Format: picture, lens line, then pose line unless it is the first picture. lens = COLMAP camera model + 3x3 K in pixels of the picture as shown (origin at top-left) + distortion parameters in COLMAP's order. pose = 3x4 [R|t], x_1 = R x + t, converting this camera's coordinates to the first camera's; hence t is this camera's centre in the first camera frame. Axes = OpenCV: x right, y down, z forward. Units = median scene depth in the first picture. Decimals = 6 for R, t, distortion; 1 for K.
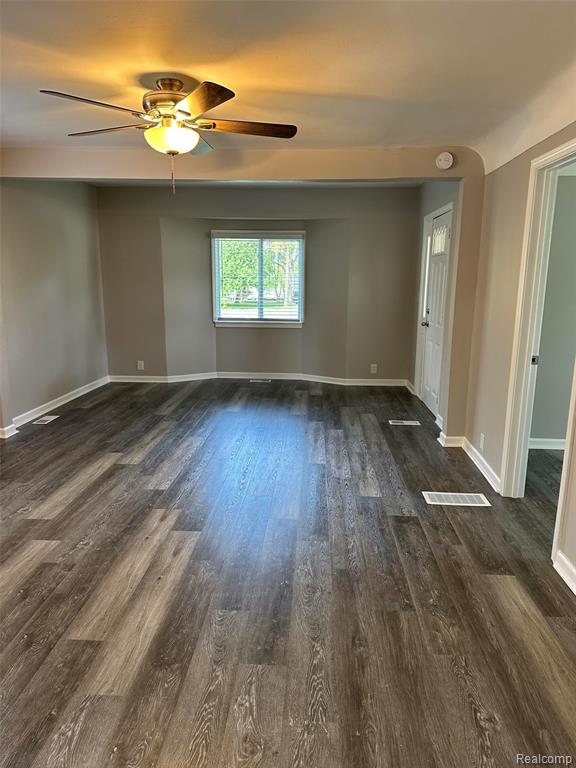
lens RADIAL K [[530.2, 0, 290.6], [0, 530.2, 384.9], [0, 0, 1]] dist [0.101923, -0.114803]
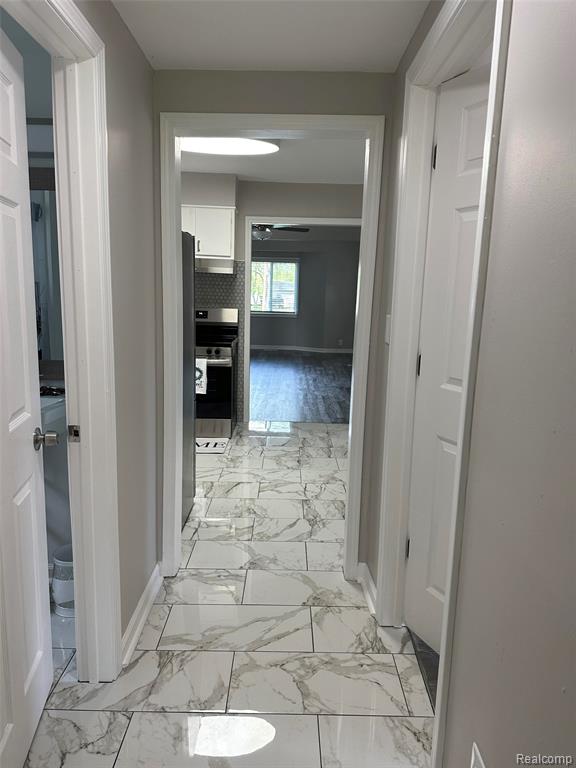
lens RADIAL K [[530.2, 0, 290.6], [0, 530.2, 384.9], [0, 0, 1]] dist [0.101923, -0.114803]
pose [[0.998166, 0.008408, 0.059949, -0.133097], [-0.007611, 0.999880, -0.013512, 0.175027], [-0.060055, 0.013031, 0.998110, -0.893427]]
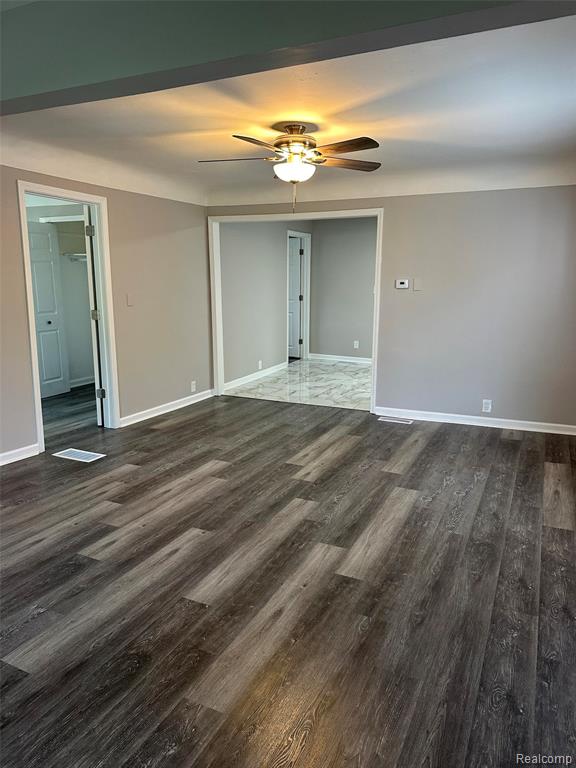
lens RADIAL K [[530.2, 0, 290.6], [0, 530.2, 384.9], [0, 0, 1]] dist [0.101923, -0.114803]
pose [[-0.923114, -0.087120, 0.374528, -0.411093], [0.064977, 0.924650, 0.375234, -0.257434], [-0.378998, 0.370719, -0.847896, 1.264650]]
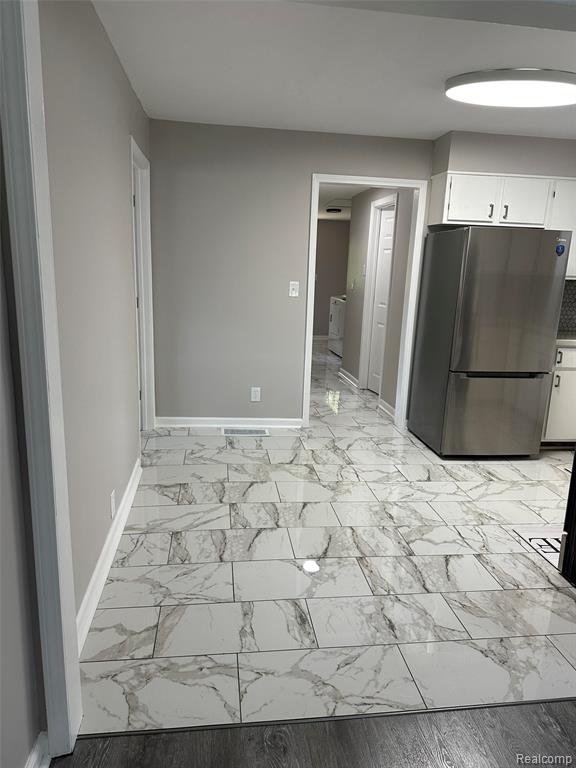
lens RADIAL K [[530.2, 0, 290.6], [0, 530.2, 384.9], [0, 0, 1]] dist [0.101923, -0.114803]
pose [[-0.980234, -0.004810, -0.197784, 0.173491], [-0.084235, 0.914711, 0.395232, -0.086689], [0.179014, 0.404080, -0.897036, 0.470337]]
